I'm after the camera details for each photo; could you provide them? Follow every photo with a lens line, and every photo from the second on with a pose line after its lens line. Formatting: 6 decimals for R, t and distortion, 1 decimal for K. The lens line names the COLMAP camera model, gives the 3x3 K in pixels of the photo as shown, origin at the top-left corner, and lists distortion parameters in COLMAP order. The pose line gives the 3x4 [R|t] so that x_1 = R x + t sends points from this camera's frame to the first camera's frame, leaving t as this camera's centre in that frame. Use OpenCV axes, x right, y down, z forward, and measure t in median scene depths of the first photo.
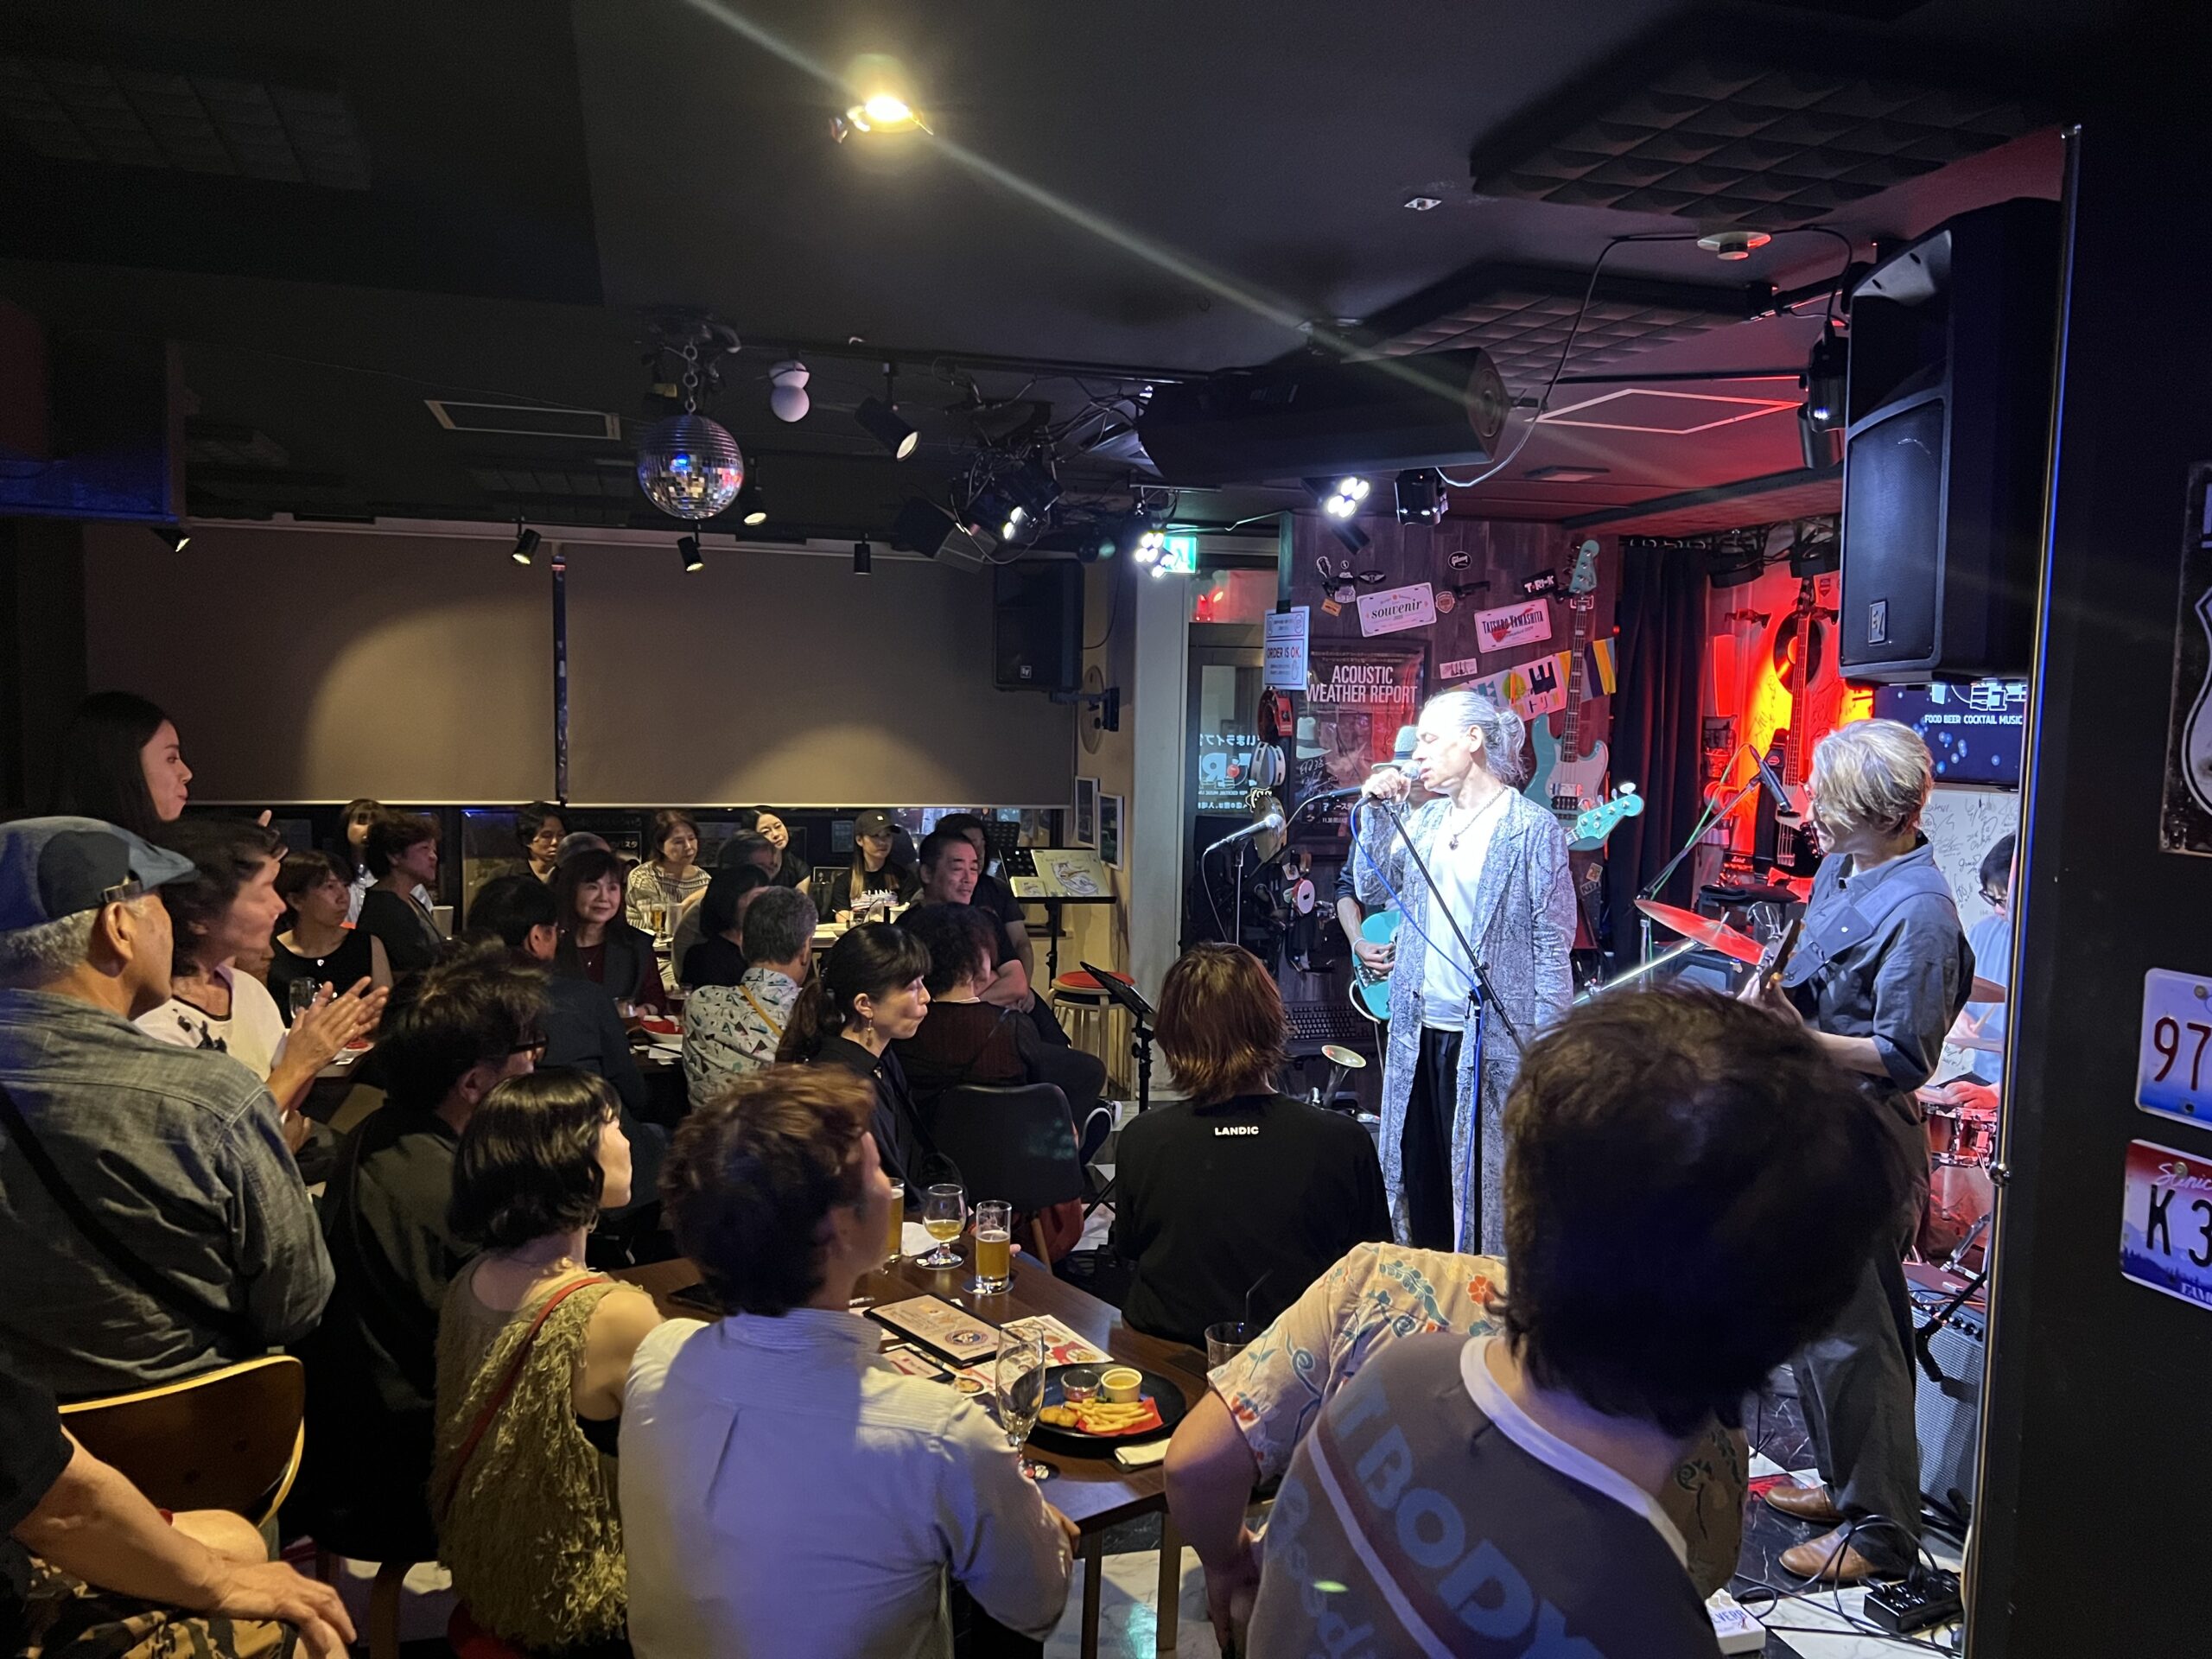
lens RADIAL K [[1664.4, 0, 1110.9], [0, 1664.4, 801.5], [0, 0, 1]] dist [0.079399, -0.084485]
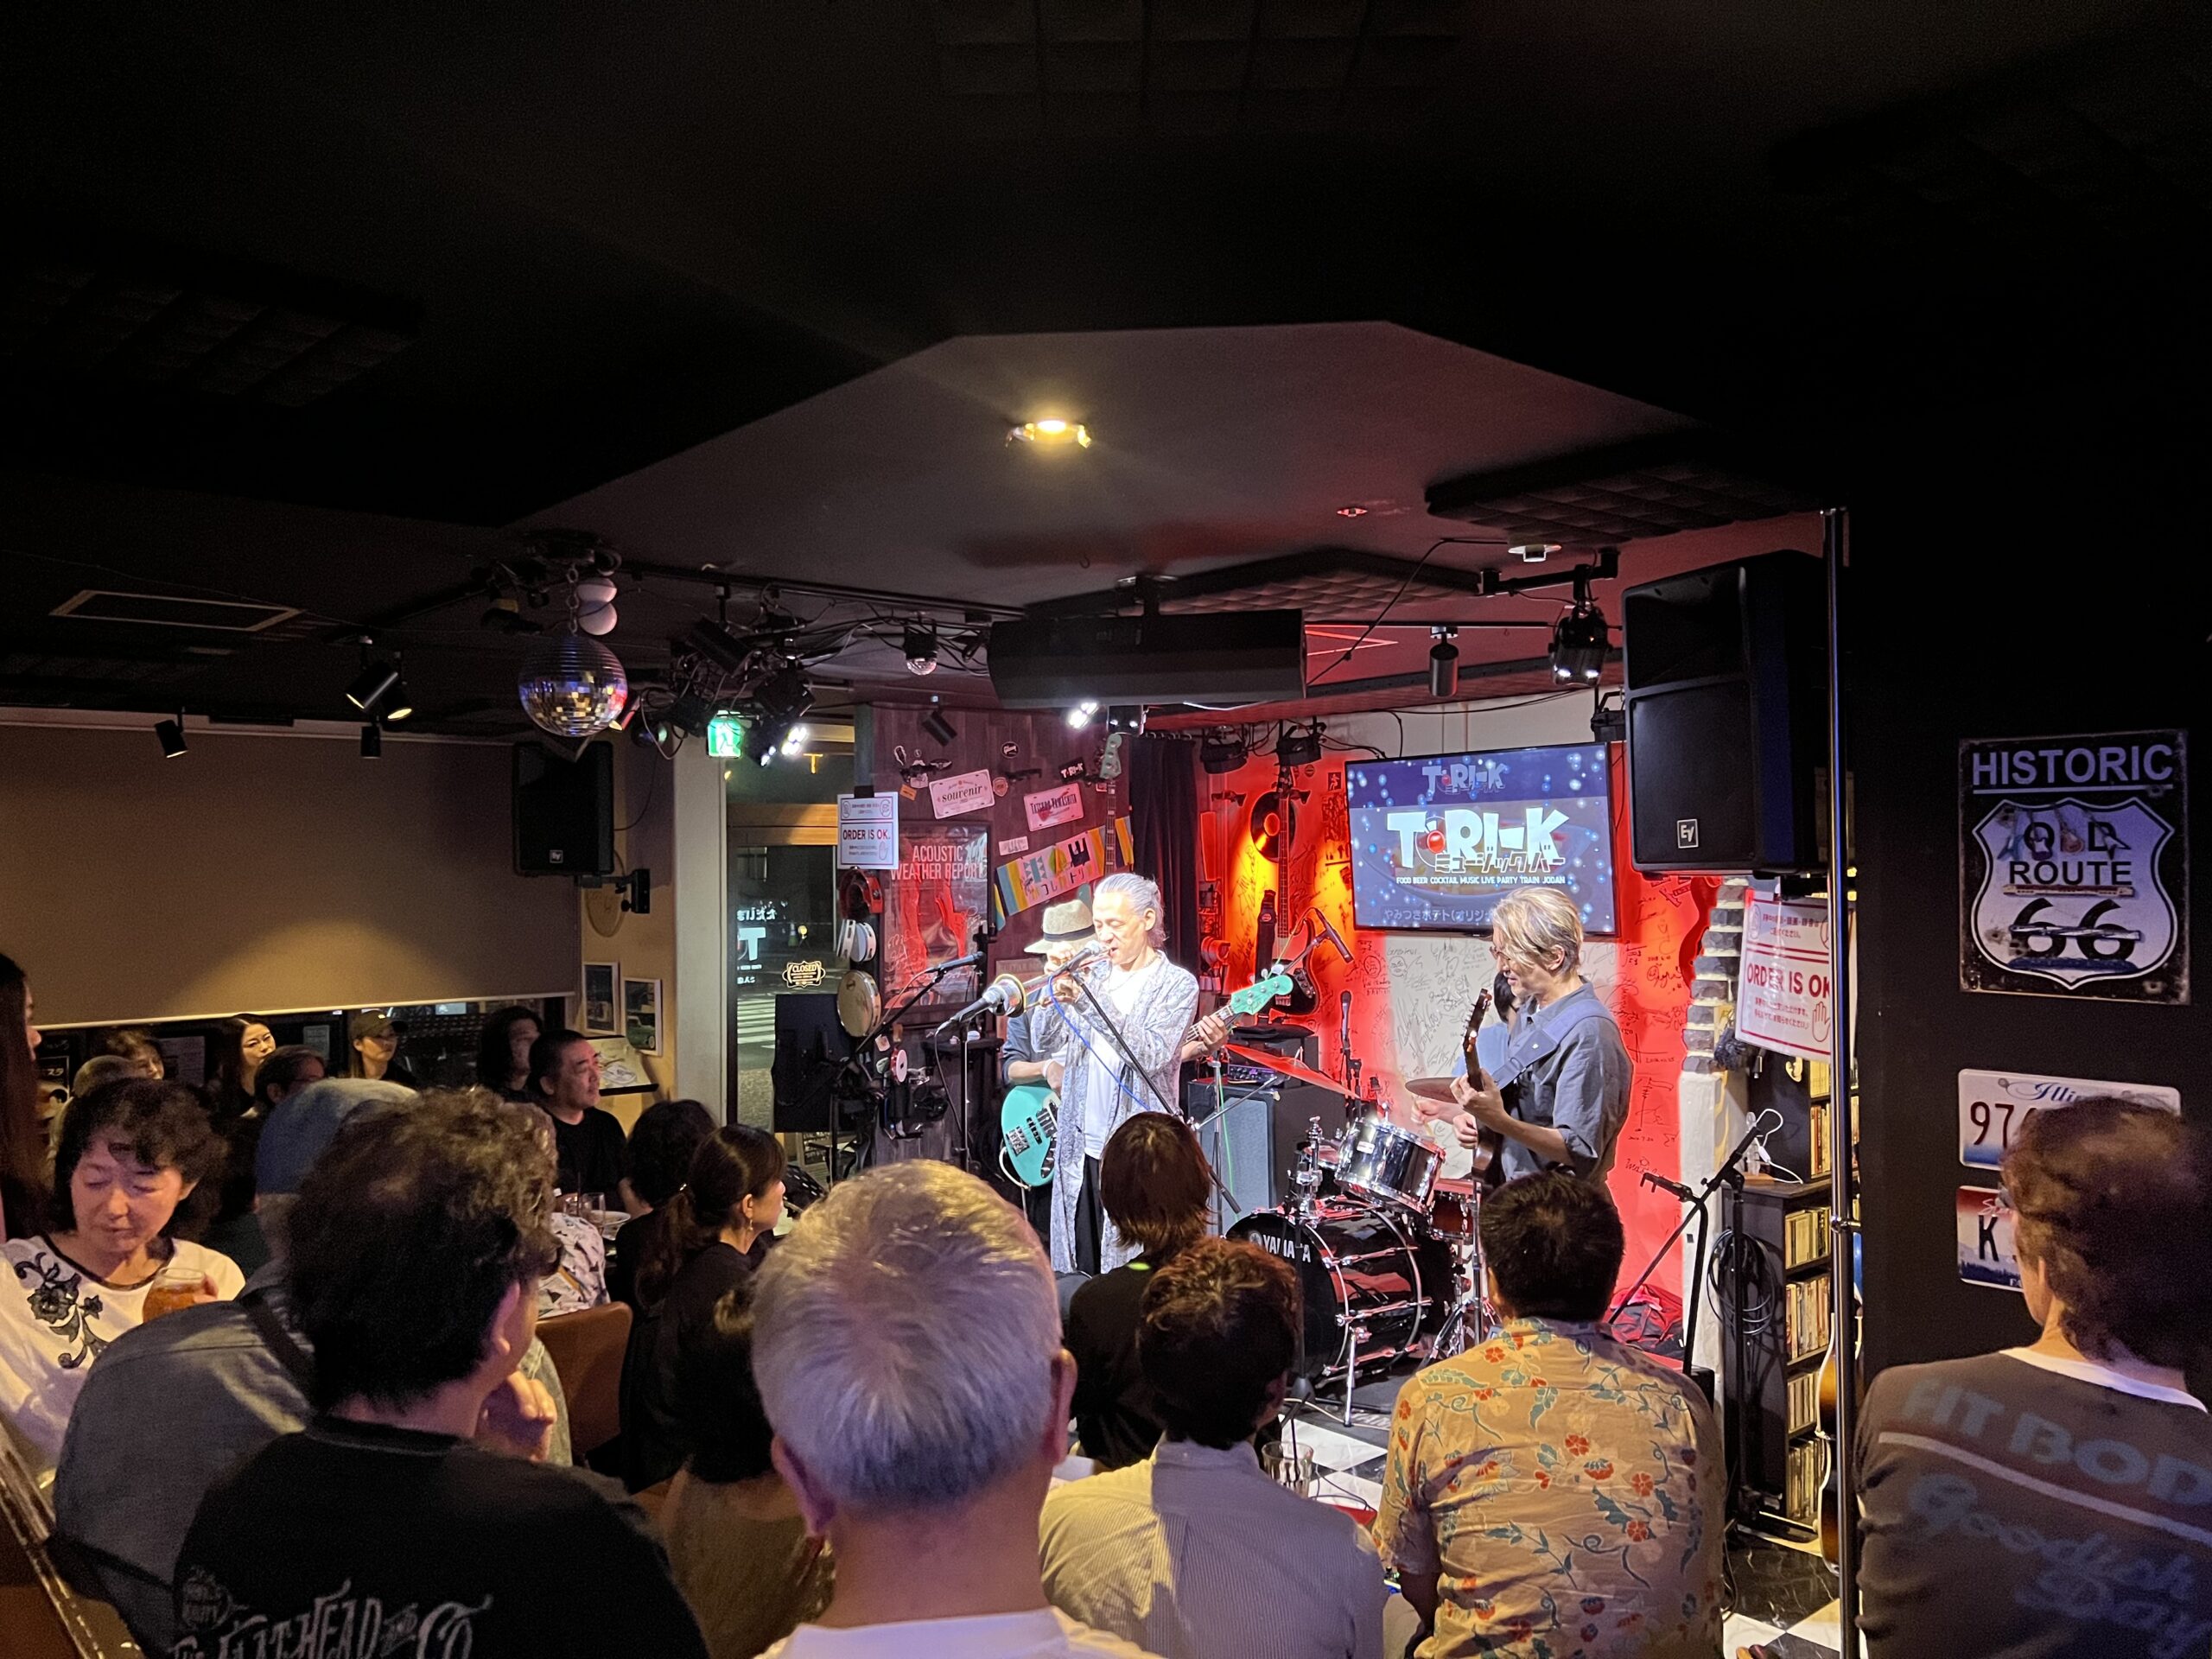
lens RADIAL K [[1664.4, 0, 1090.2], [0, 1664.4, 815.2], [0, 0, 1]] dist [0.079399, -0.084485]
pose [[0.913580, -0.017501, 0.406282, -0.195662], [0.052265, 0.995841, -0.074628, -0.015502], [-0.403286, 0.089413, 0.910695, -0.022095]]
